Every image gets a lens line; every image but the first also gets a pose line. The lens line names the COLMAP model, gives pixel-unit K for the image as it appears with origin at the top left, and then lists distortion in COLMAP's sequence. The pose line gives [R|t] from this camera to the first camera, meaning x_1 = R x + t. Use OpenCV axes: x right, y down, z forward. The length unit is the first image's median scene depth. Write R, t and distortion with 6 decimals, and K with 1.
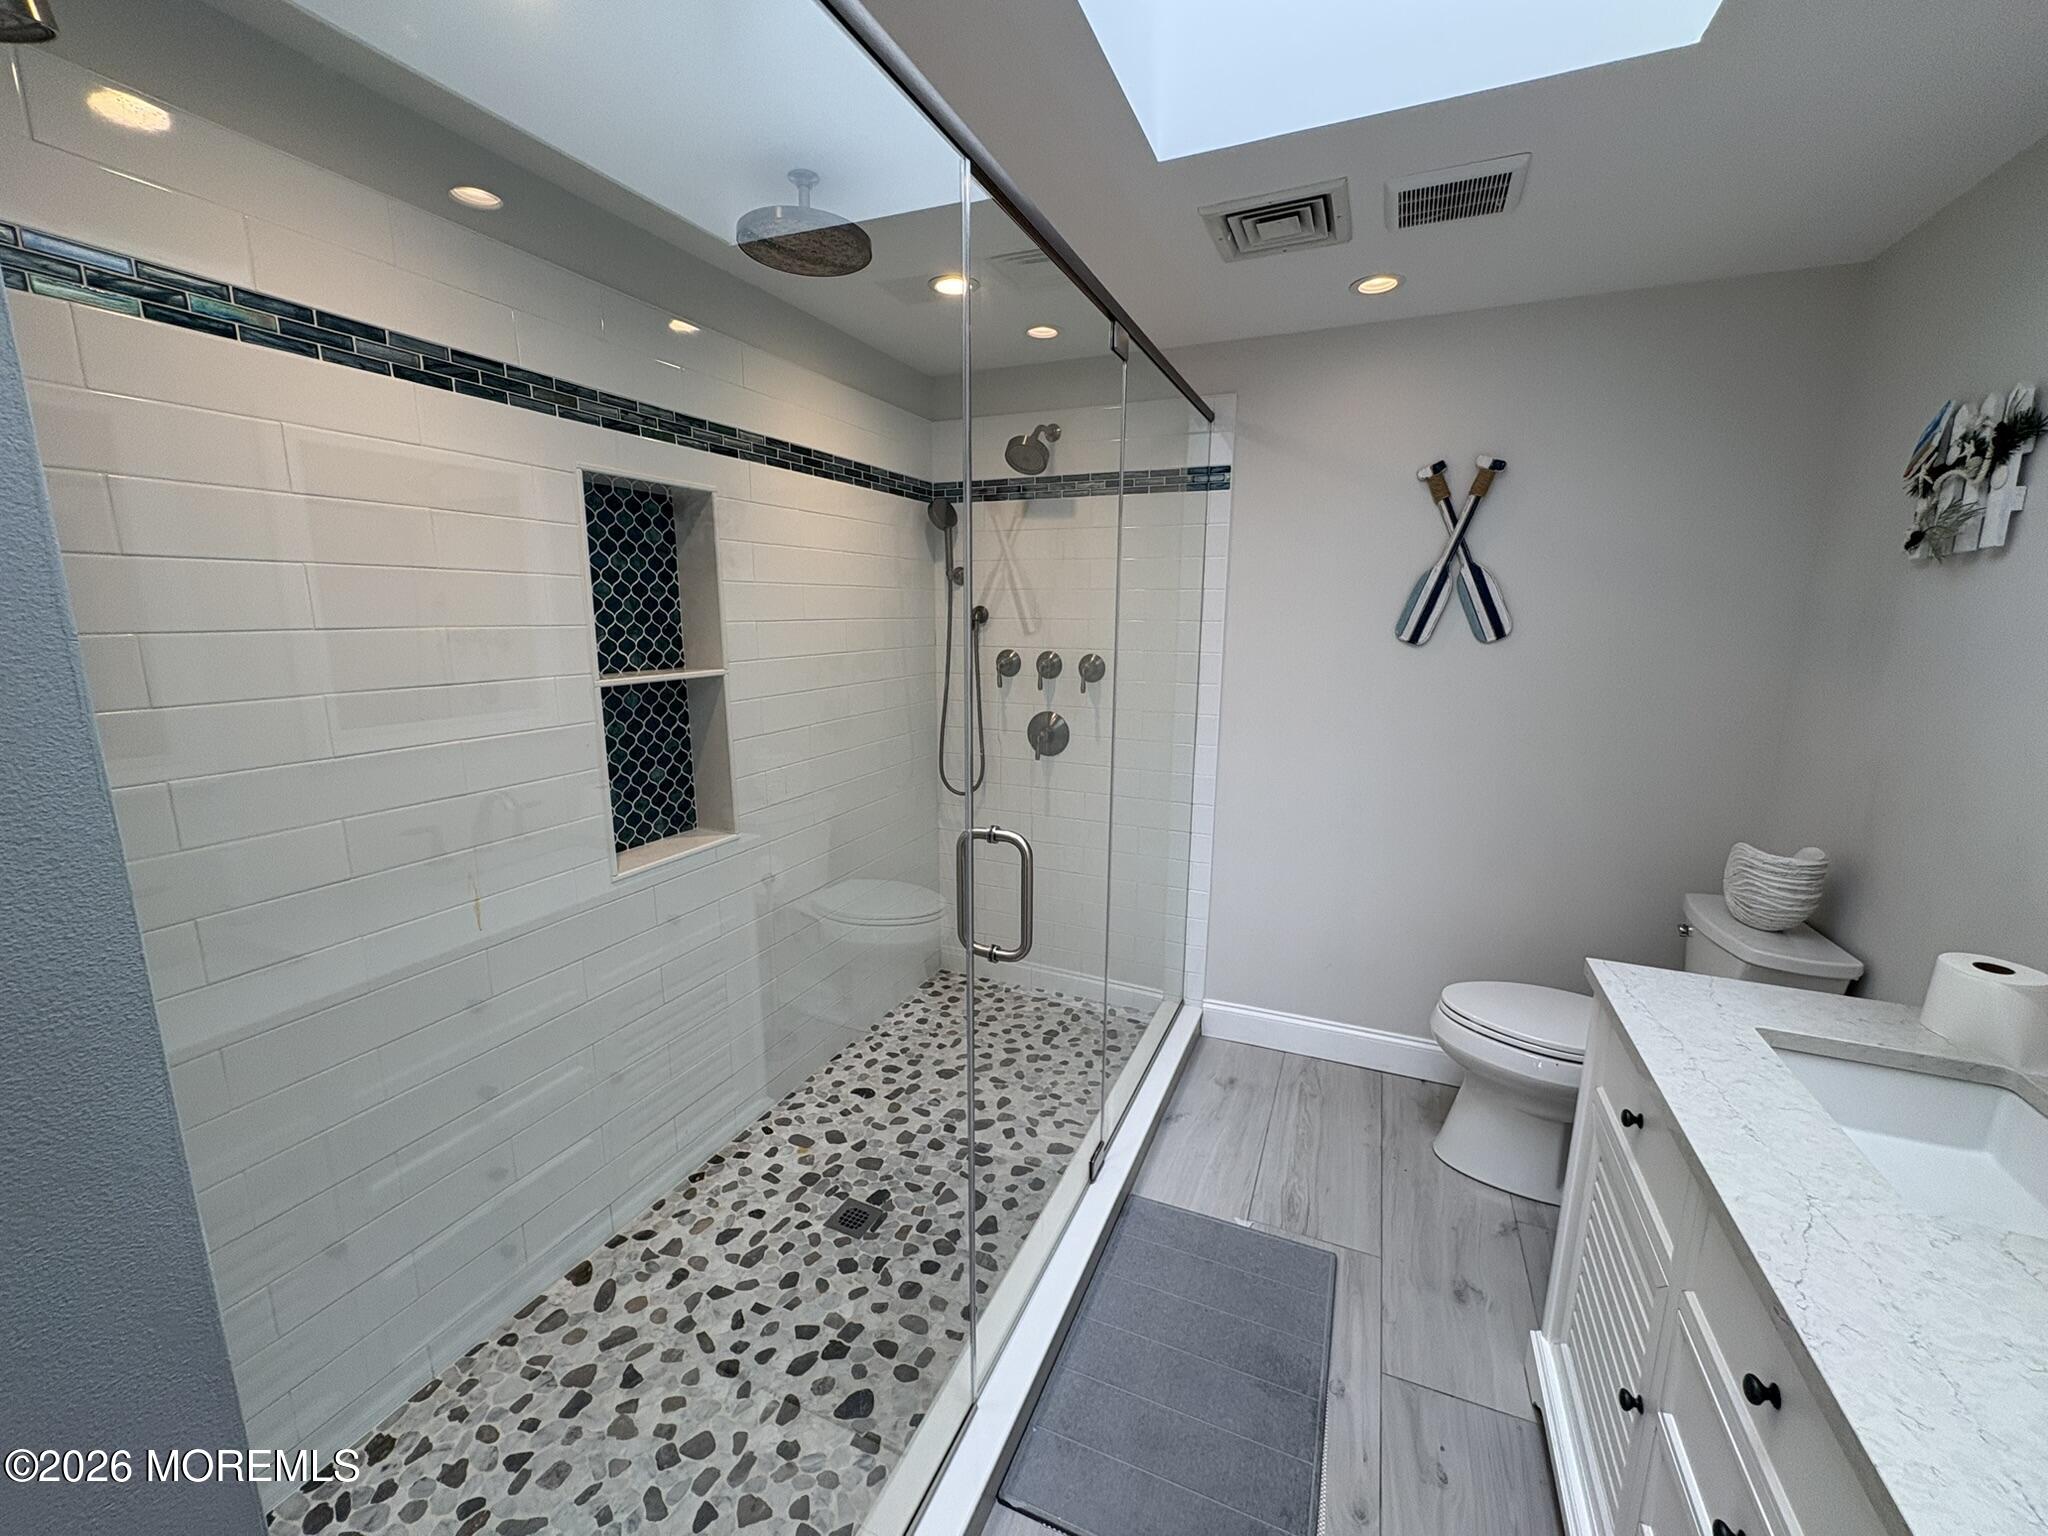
lens RADIAL K [[815.6, 0, 1009.0], [0, 815.6, 768.4], [0, 0, 1]] dist [0.000449, 0.000796]
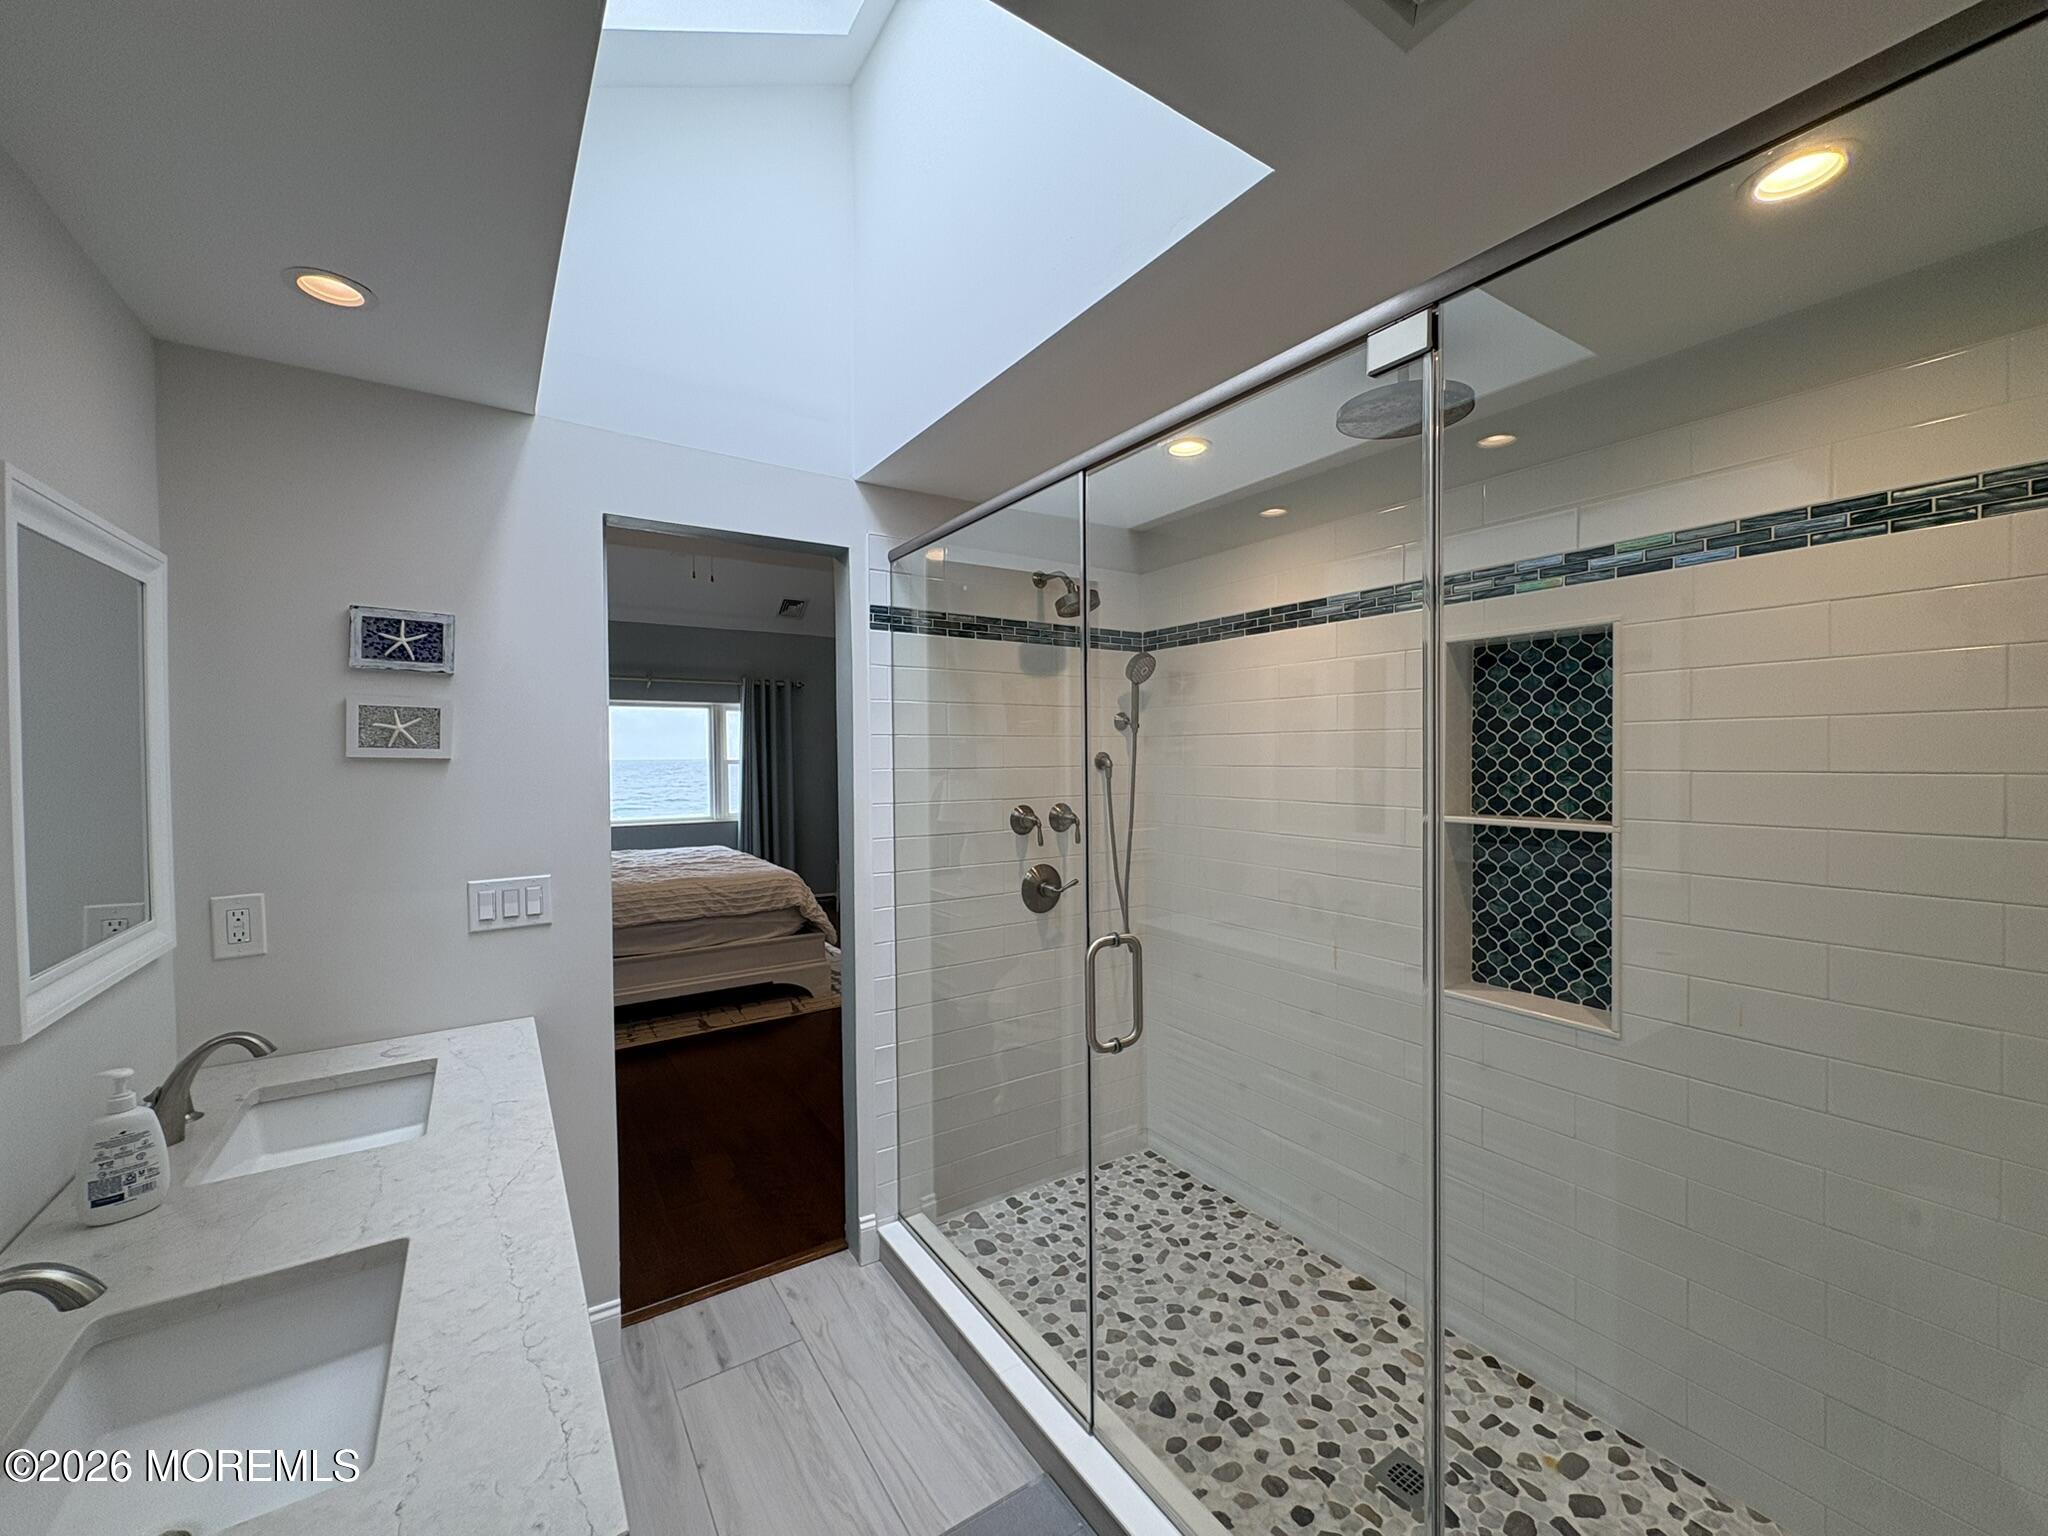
lens RADIAL K [[815.6, 0, 1029.1], [0, 815.6, 762.5], [0, 0, 1]] dist [0.000449, 0.000796]
pose [[-0.524047, 0.017453, -0.851510, 0.796555], [-0.154511, 0.981252, 0.115203, -0.225774], [0.837556, 0.191939, -0.511526, 1.085145]]
